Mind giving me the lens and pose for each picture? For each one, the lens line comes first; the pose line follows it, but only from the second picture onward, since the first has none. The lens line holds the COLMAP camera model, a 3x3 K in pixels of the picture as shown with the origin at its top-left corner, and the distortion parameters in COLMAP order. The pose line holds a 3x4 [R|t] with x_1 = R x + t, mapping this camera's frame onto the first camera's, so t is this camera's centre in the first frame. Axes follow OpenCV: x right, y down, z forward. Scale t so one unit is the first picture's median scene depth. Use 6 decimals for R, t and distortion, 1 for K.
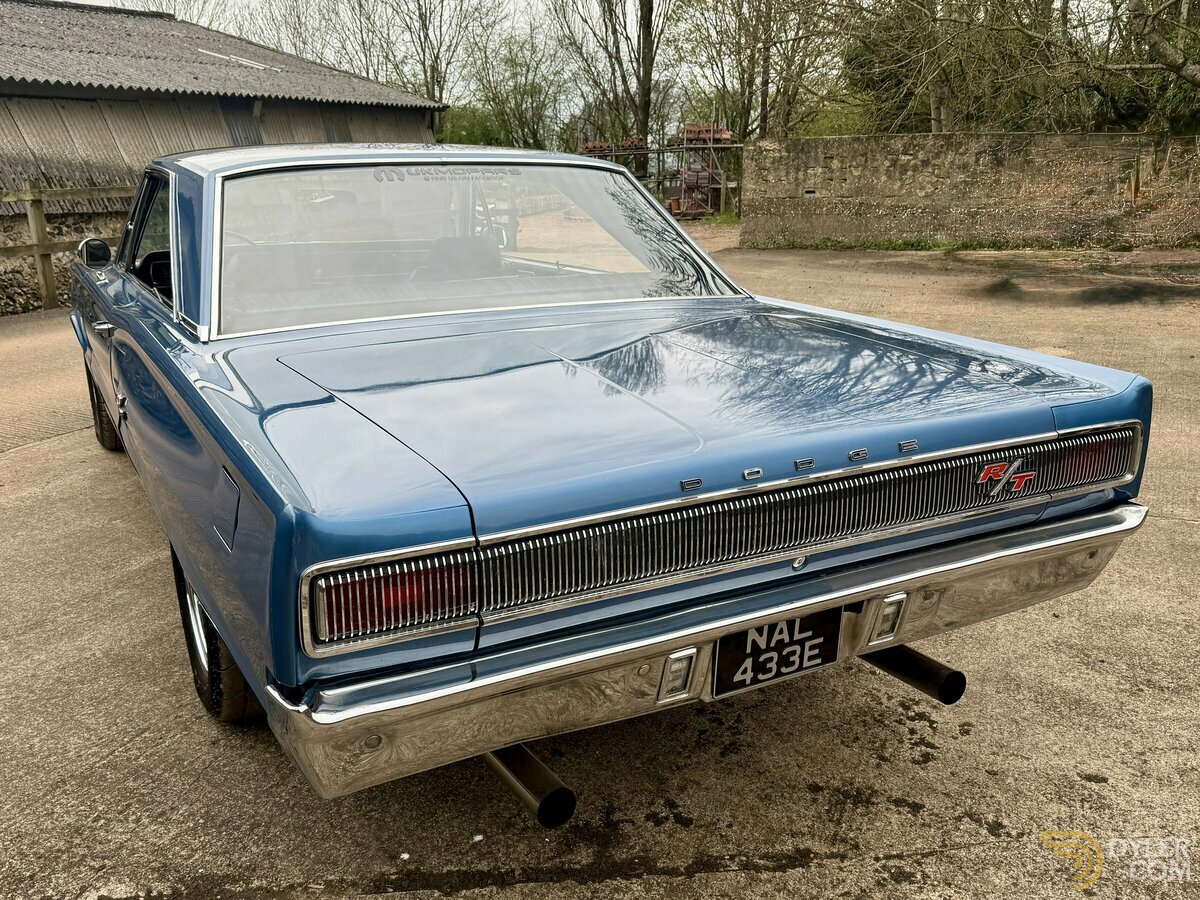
lens RADIAL K [[1042.6, 0, 642.6], [0, 1042.6, 474.5], [0, 0, 1]] dist [0.110385, -0.183598]
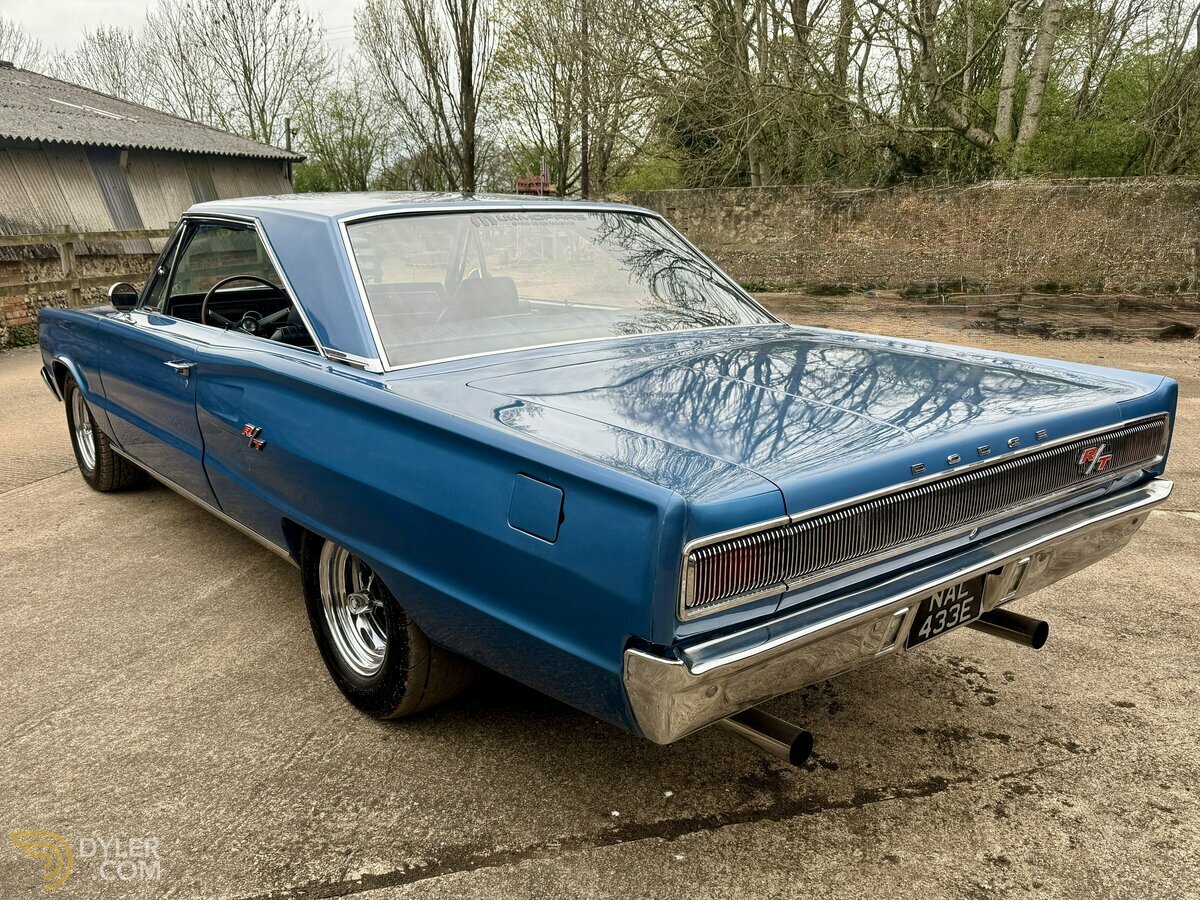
lens RADIAL K [[990.8, 0, 600.1], [0, 990.8, 507.3], [0, 0, 1]] dist [0.059832, -0.076570]
pose [[0.984780, -0.048499, 0.166901, -0.251002], [0.048756, 0.998807, 0.002564, 0.015983], [-0.166827, 0.005612, 0.985970, -0.038637]]
